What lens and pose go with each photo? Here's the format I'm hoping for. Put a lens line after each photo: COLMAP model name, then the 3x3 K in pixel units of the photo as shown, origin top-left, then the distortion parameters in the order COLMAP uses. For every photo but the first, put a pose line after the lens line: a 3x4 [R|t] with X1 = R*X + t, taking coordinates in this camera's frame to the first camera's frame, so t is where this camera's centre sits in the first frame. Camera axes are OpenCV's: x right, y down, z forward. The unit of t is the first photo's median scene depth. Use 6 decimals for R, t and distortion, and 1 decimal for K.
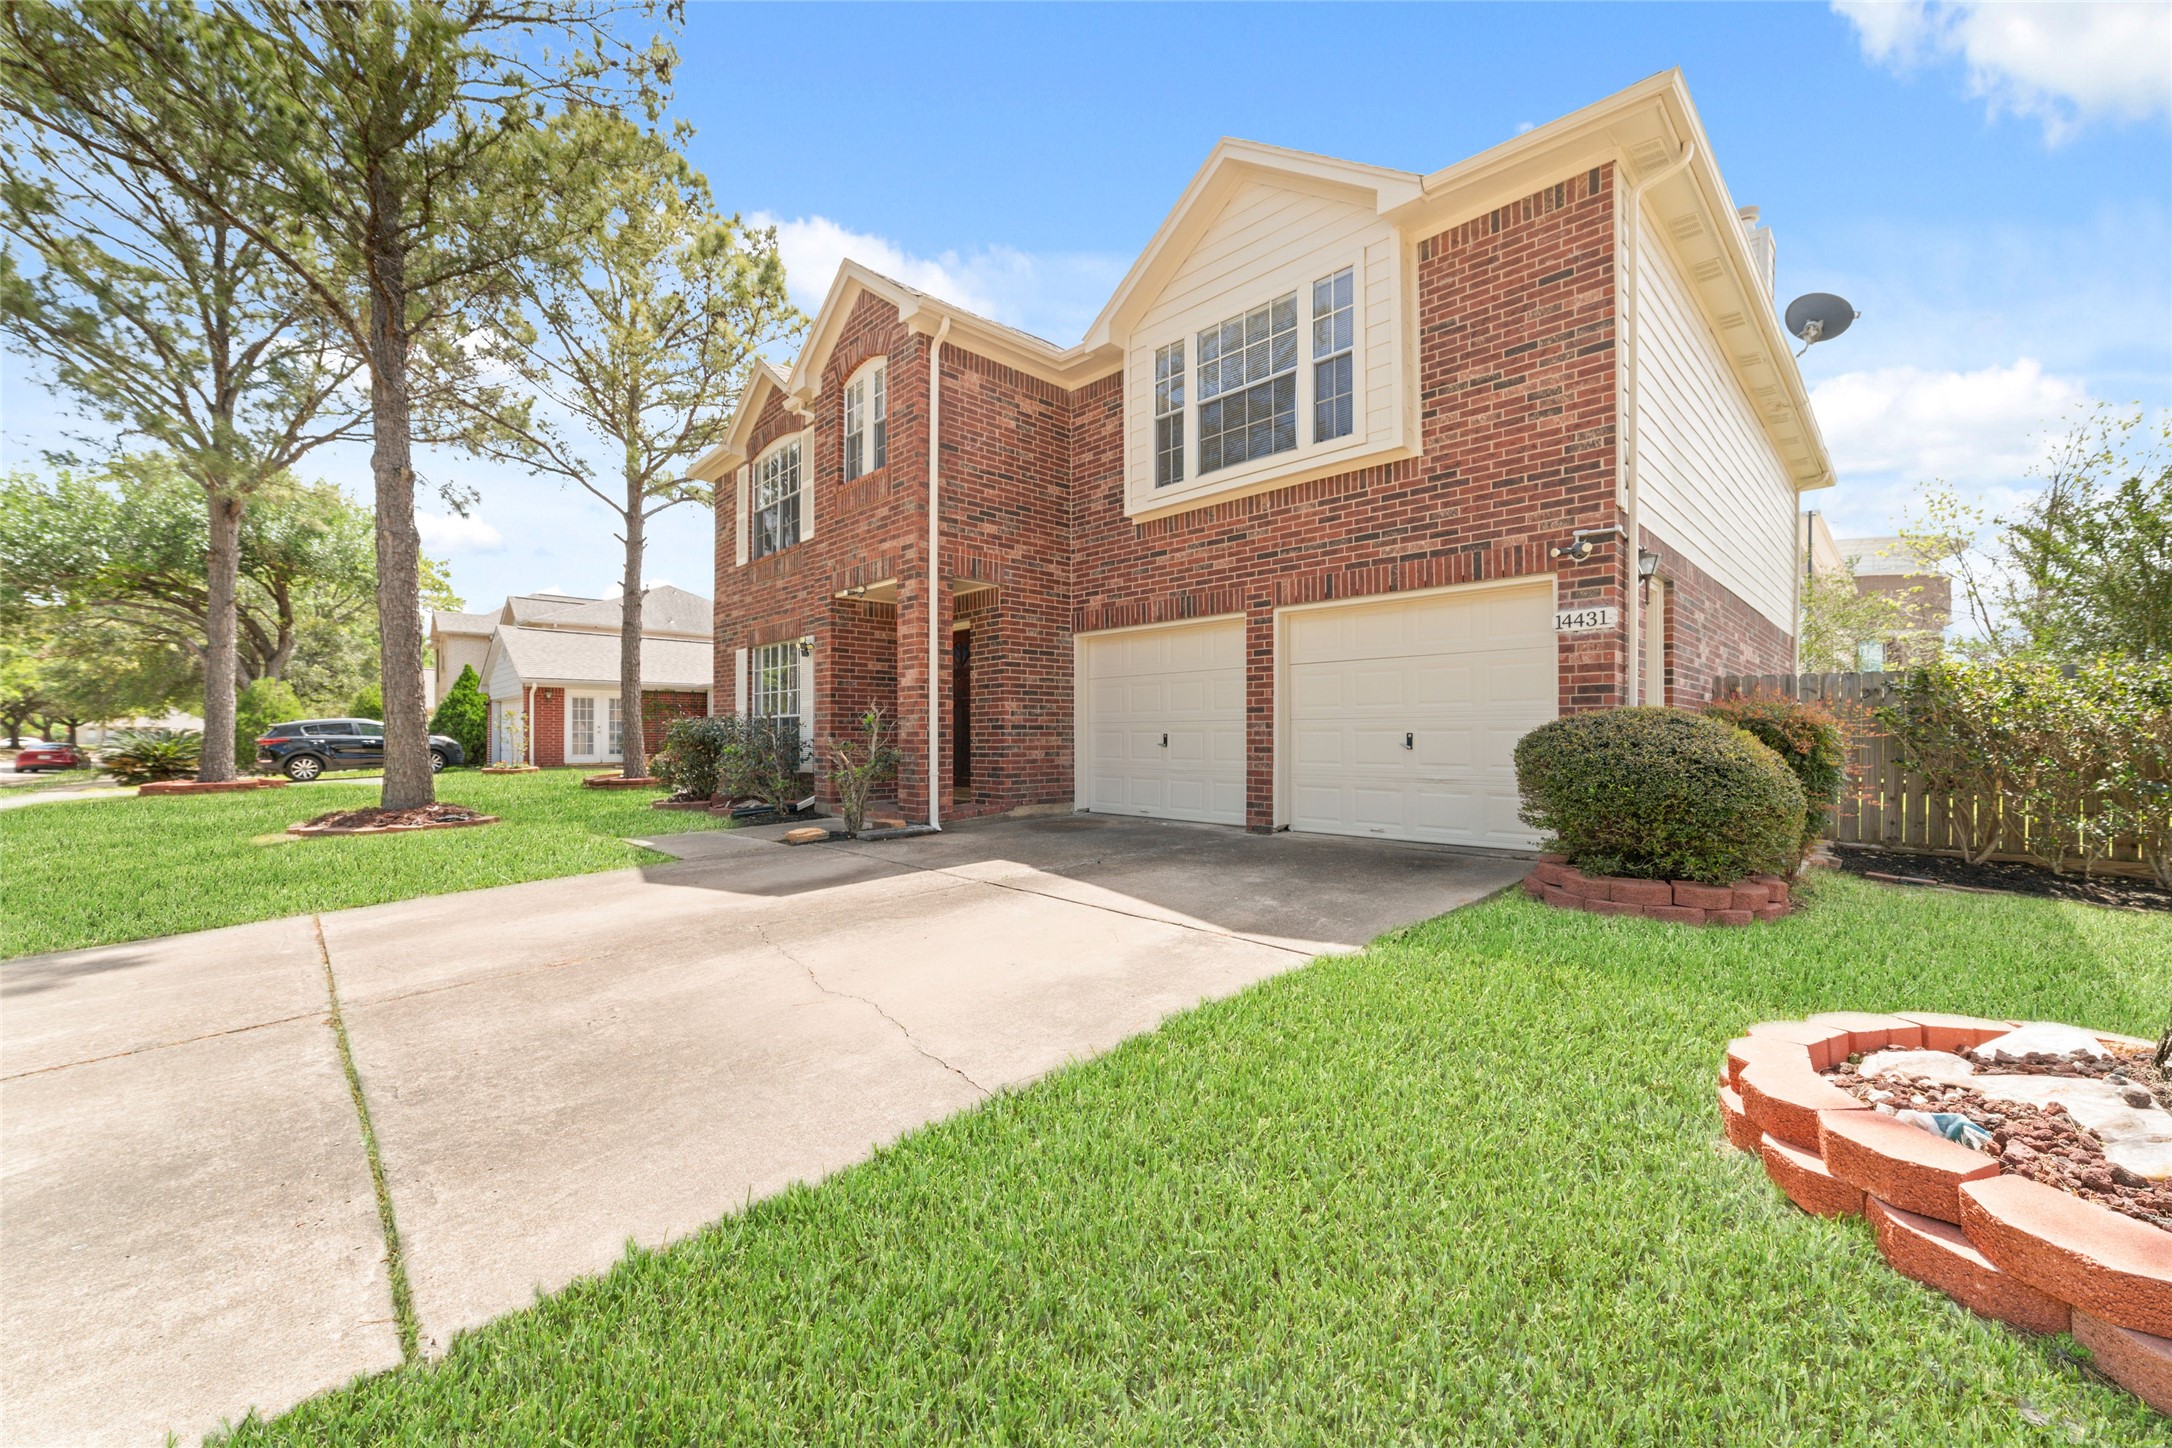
lens RADIAL K [[821.2, 0, 1090.2], [0, 821.2, 738.0], [0, 0, 1]] dist [-0.000219, 0.002018]
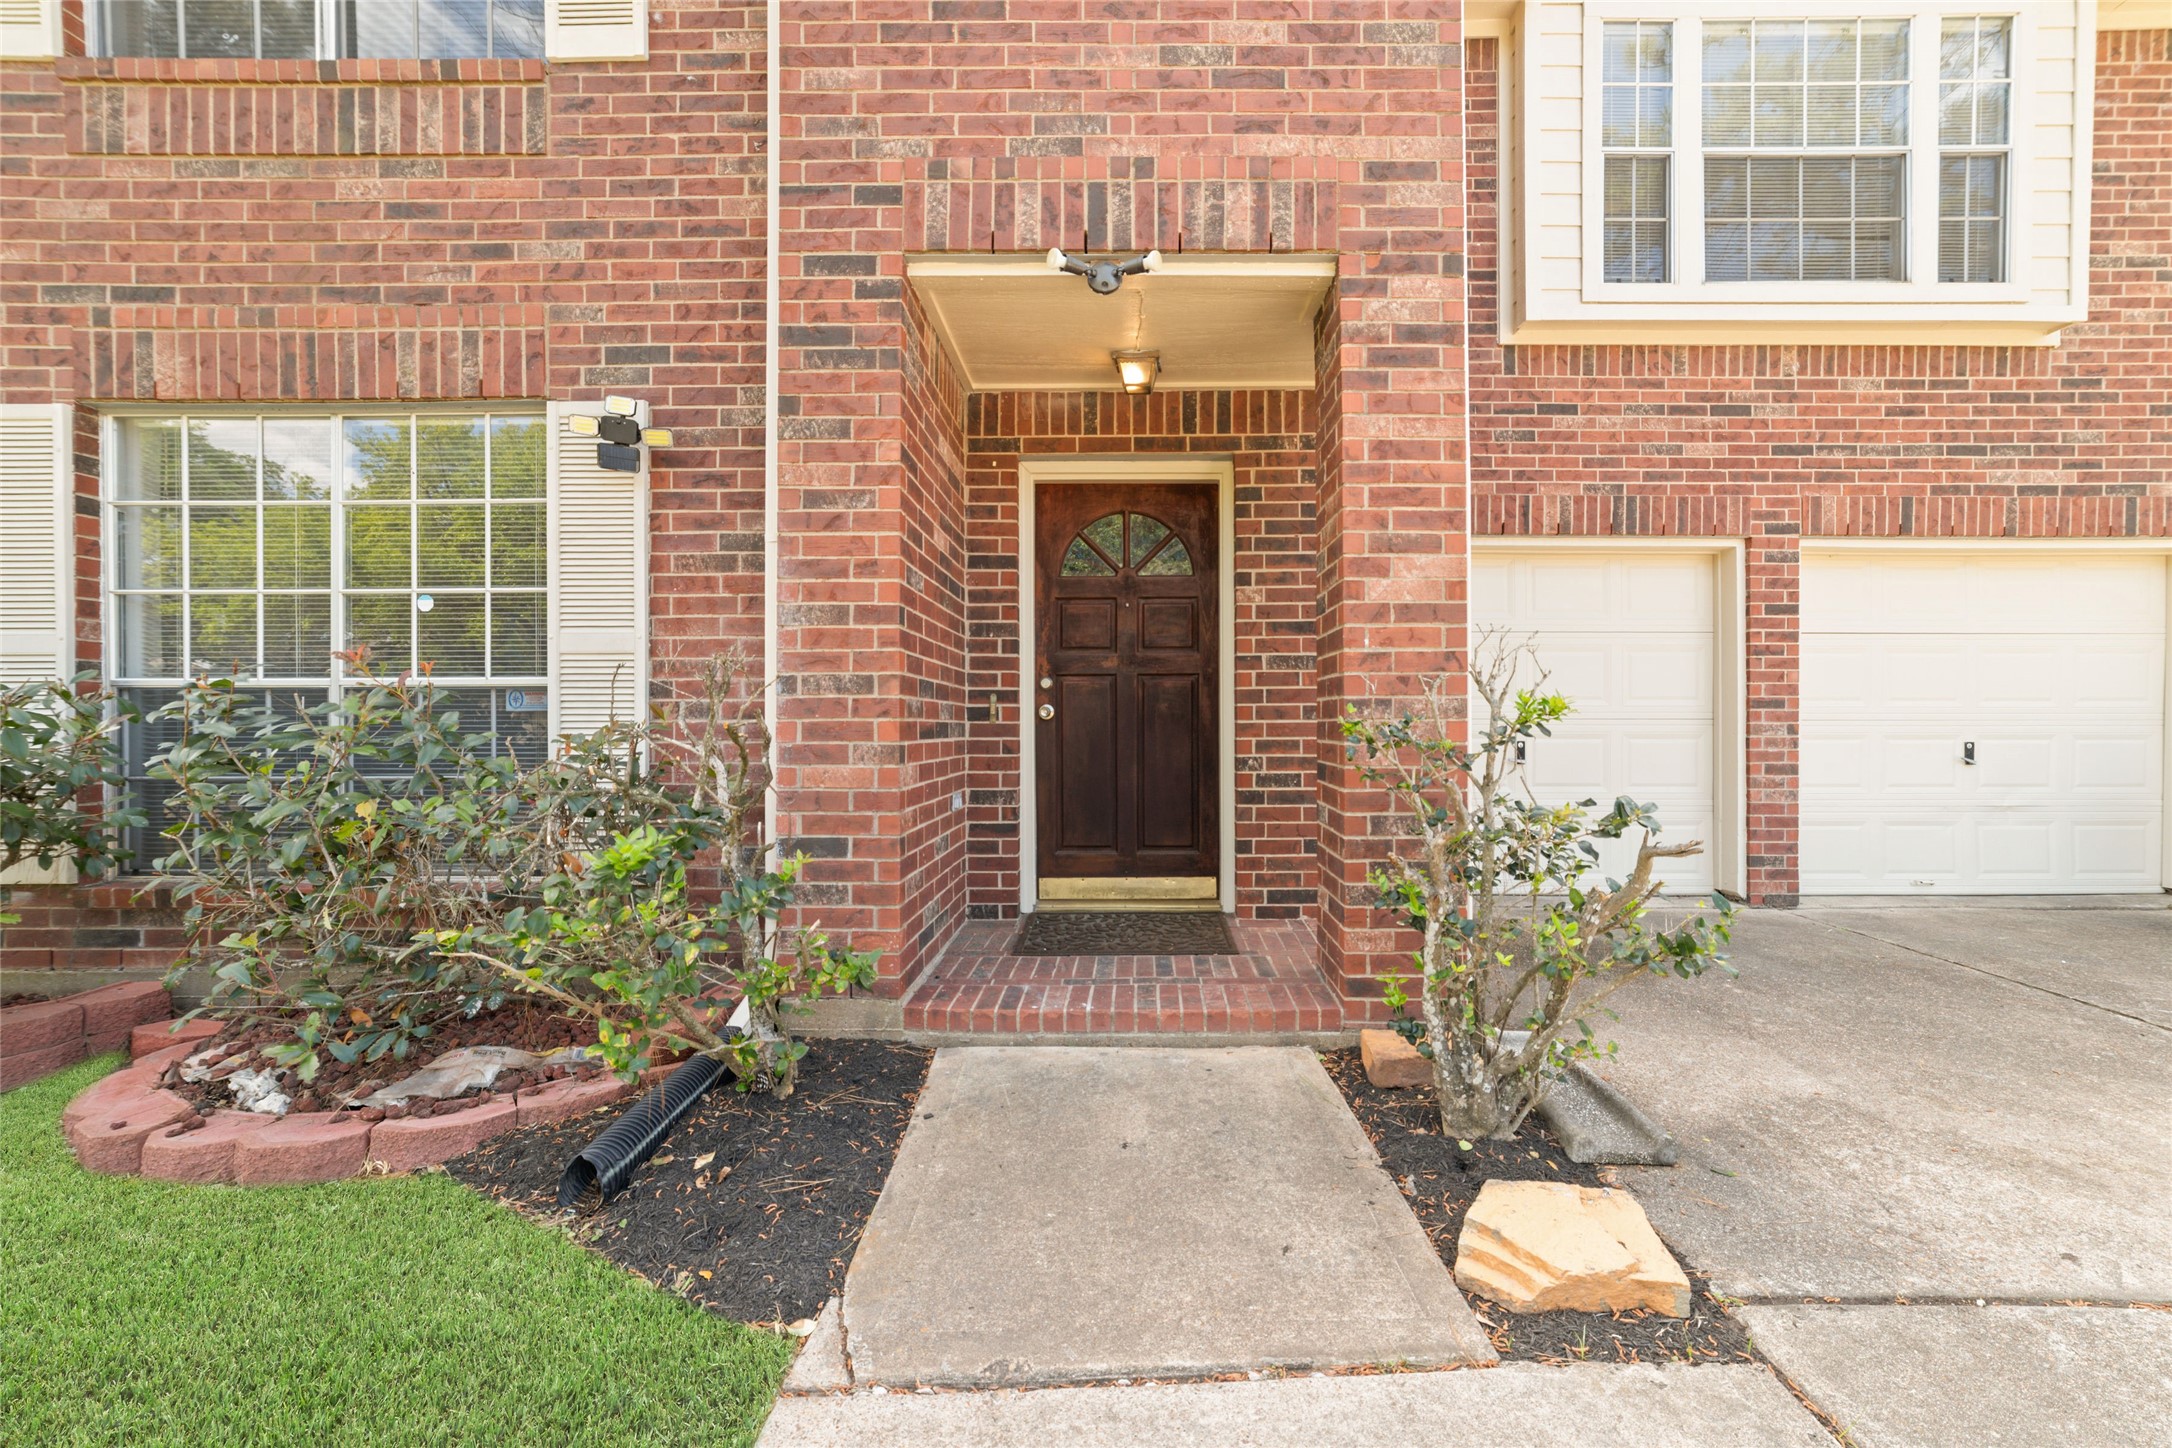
lens RADIAL K [[821.2, 0, 1090.2], [0, 821.2, 738.0], [0, 0, 1]] dist [-0.000219, 0.002018]
pose [[0.710376, -0.007152, 0.703786, -0.621155], [-0.002310, 0.999919, 0.012493, -0.016519], [-0.703819, -0.010500, 0.710302, 0.989337]]
